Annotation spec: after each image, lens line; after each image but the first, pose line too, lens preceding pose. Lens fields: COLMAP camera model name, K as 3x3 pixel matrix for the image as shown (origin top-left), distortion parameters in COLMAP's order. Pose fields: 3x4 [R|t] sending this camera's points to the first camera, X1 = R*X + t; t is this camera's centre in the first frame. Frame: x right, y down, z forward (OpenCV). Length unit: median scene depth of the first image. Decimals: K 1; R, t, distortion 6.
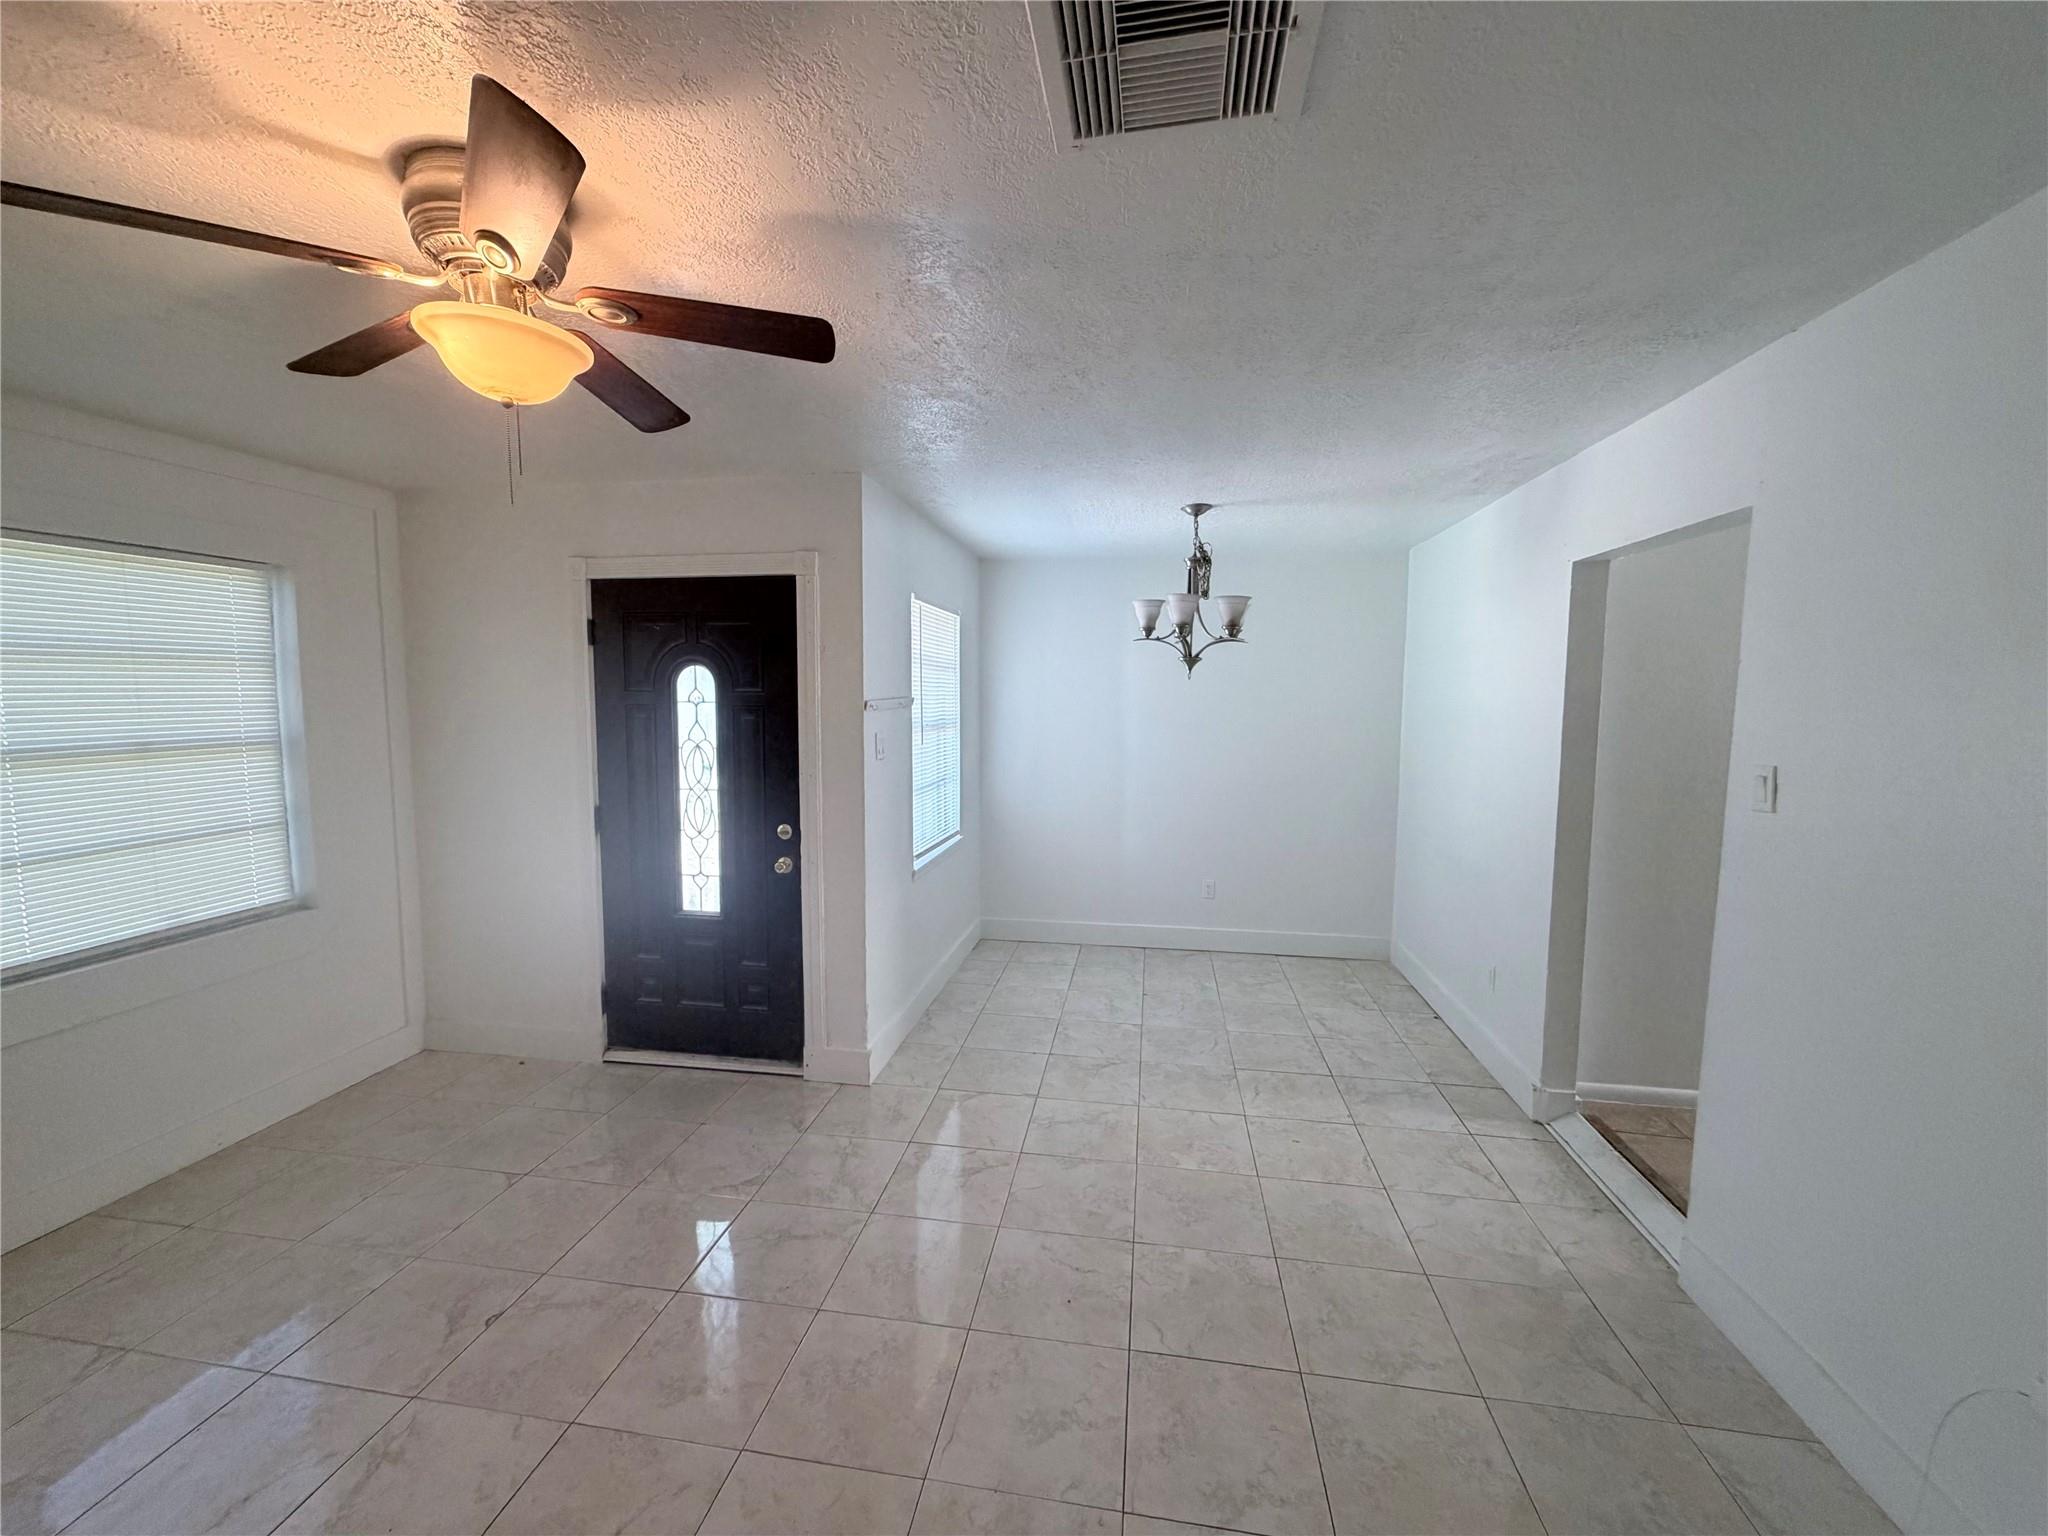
lens RADIAL K [[816.0, 0, 1018.5], [0, 816.0, 767.2], [0, 0, 1]] dist [0.000532, -0.000086]
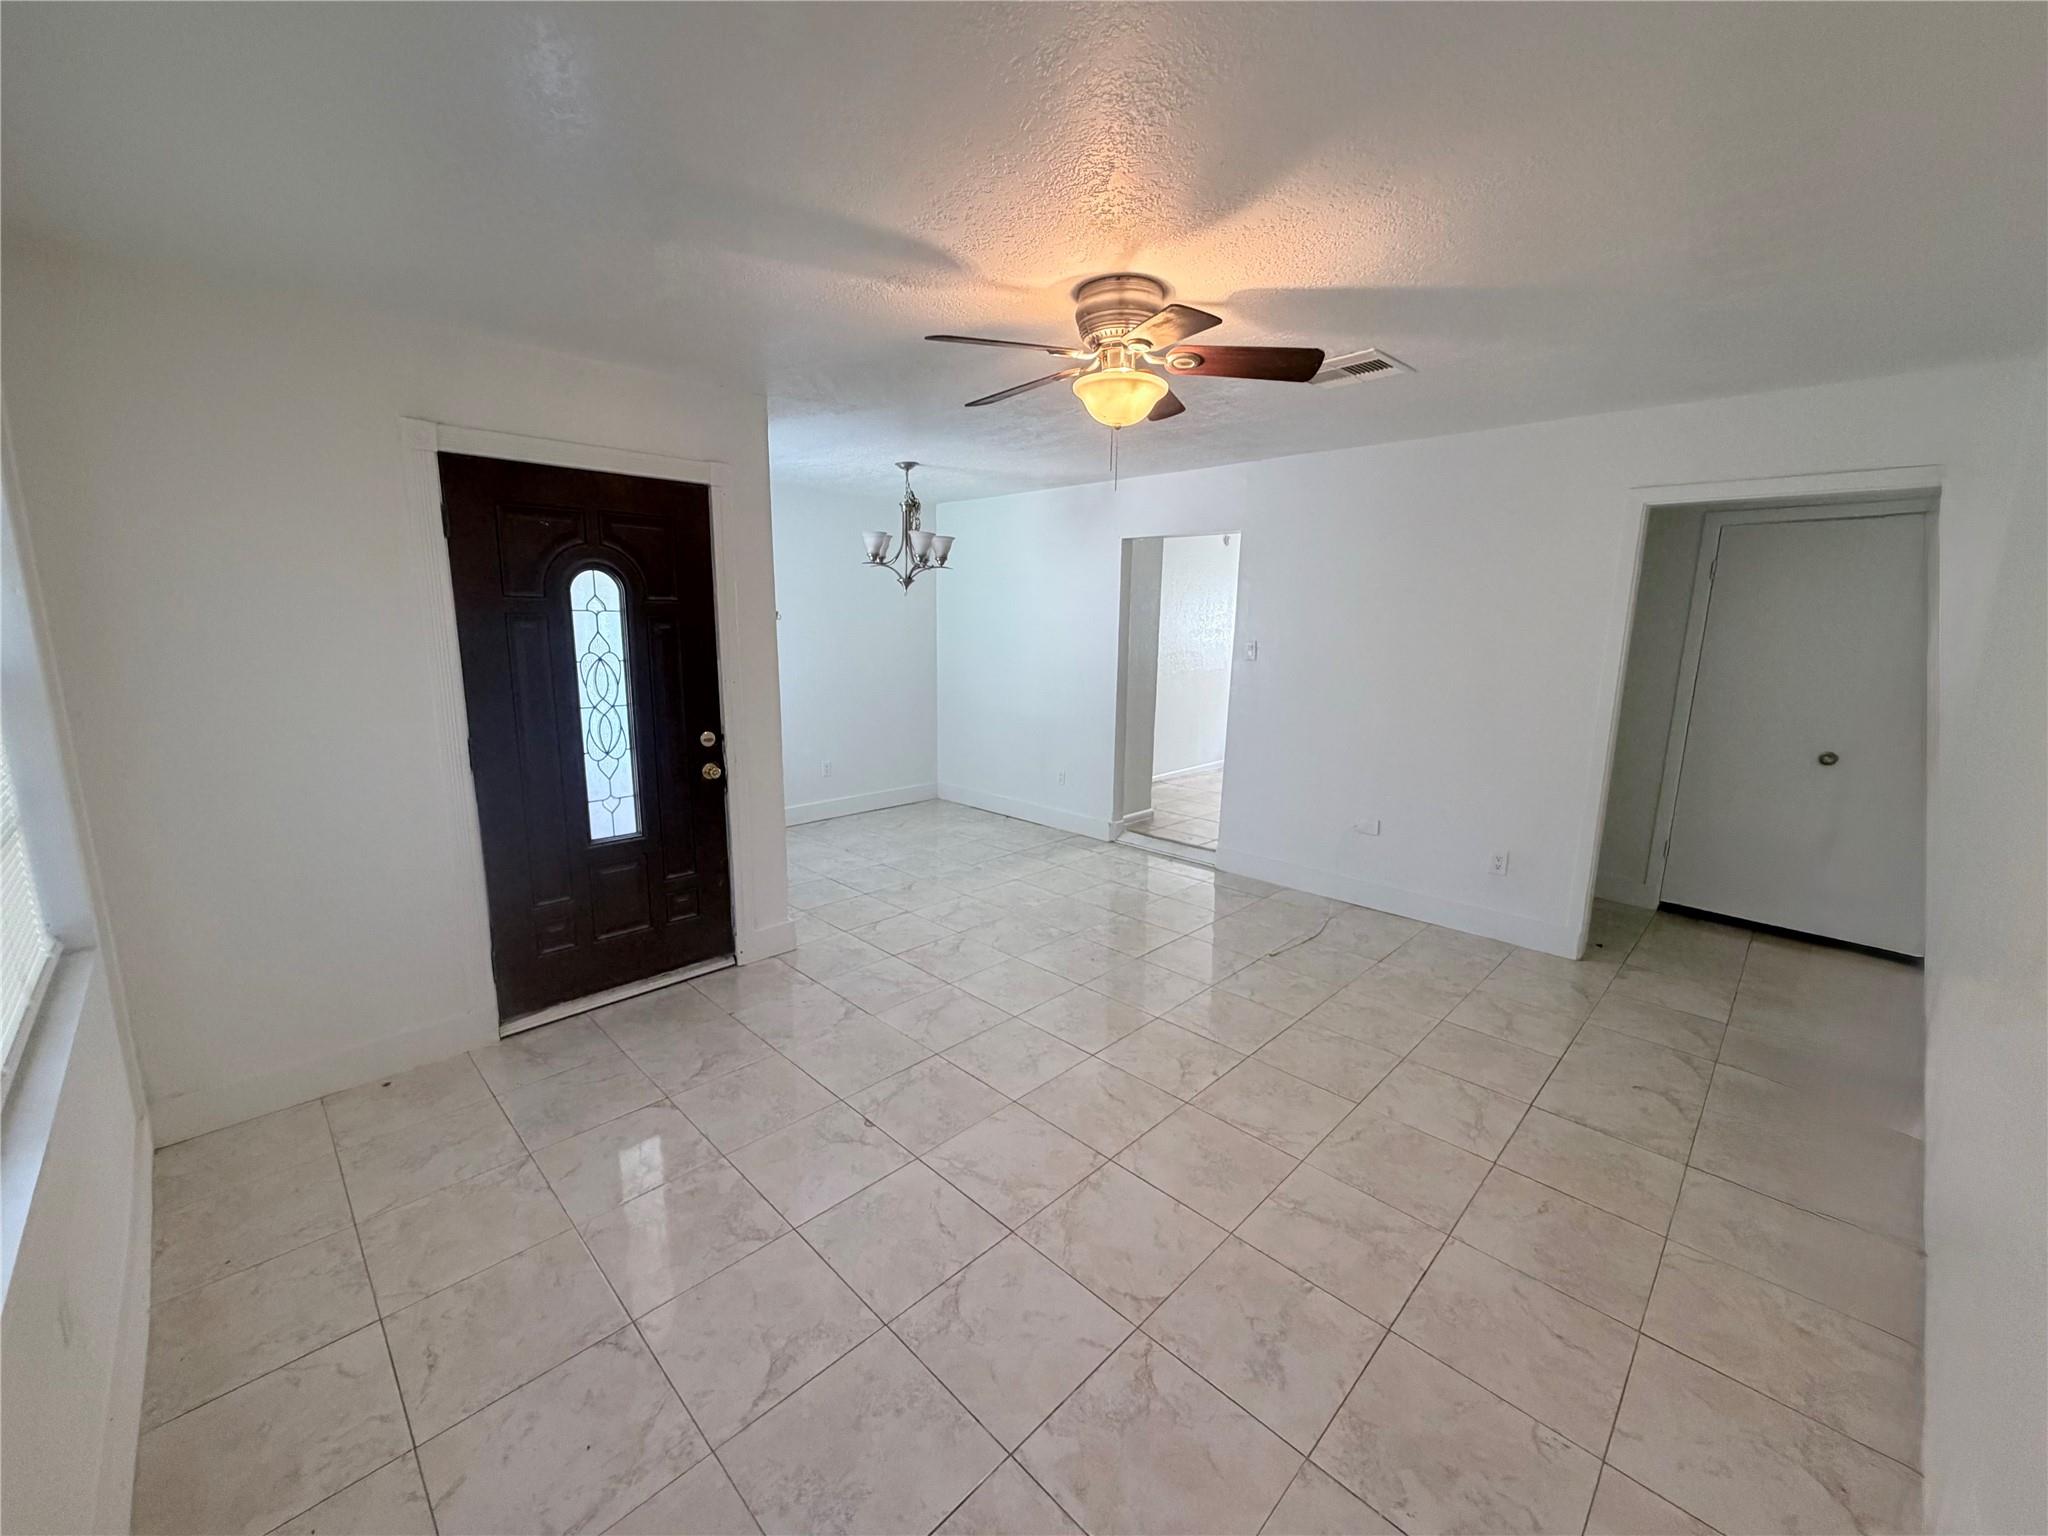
lens RADIAL K [[816.0, 0, 1018.5], [0, 816.0, 767.2], [0, 0, 1]] dist [0.000532, -0.000086]
pose [[0.580946, -0.146044, 0.800733, -0.869463], [0.062921, 0.988885, 0.134710, 0.000199], [-0.811507, -0.027877, 0.583678, 0.076308]]
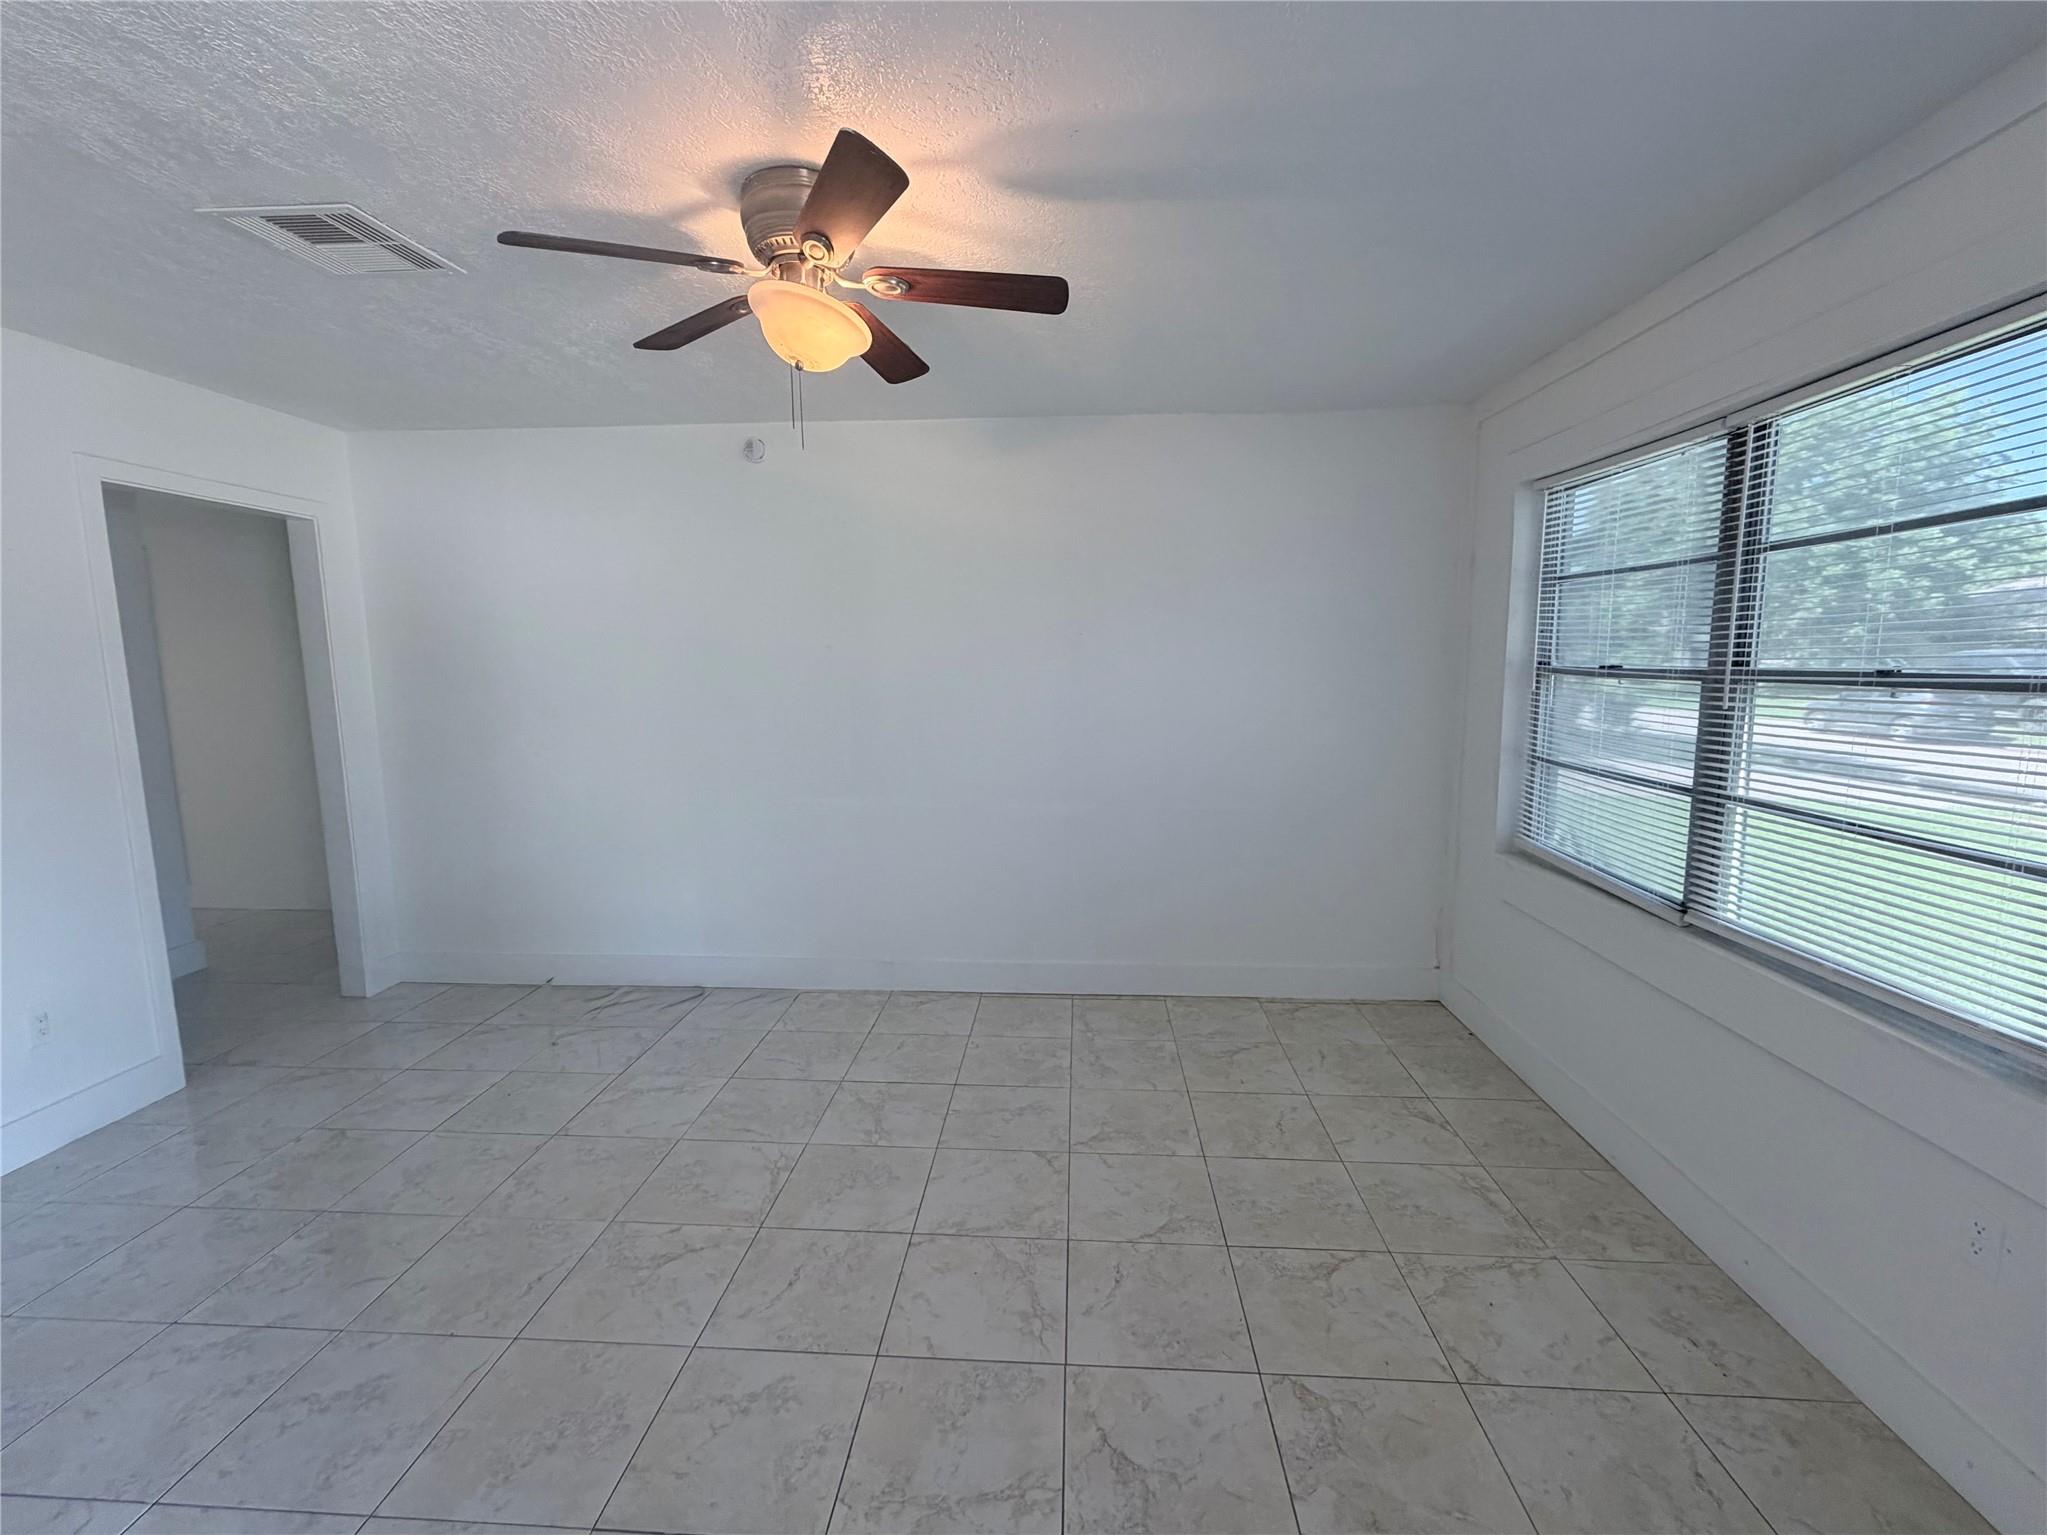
lens RADIAL K [[862.2, 0, 1023.5], [0, 862.2, 767.5], [0, 0, 1]] dist [0.001249, 0.000099]
pose [[-0.994837, 0.015070, -0.100365, -0.329979], [-0.006541, 0.977338, 0.211581, -0.051339], [0.101279, 0.211145, -0.972193, 0.989464]]
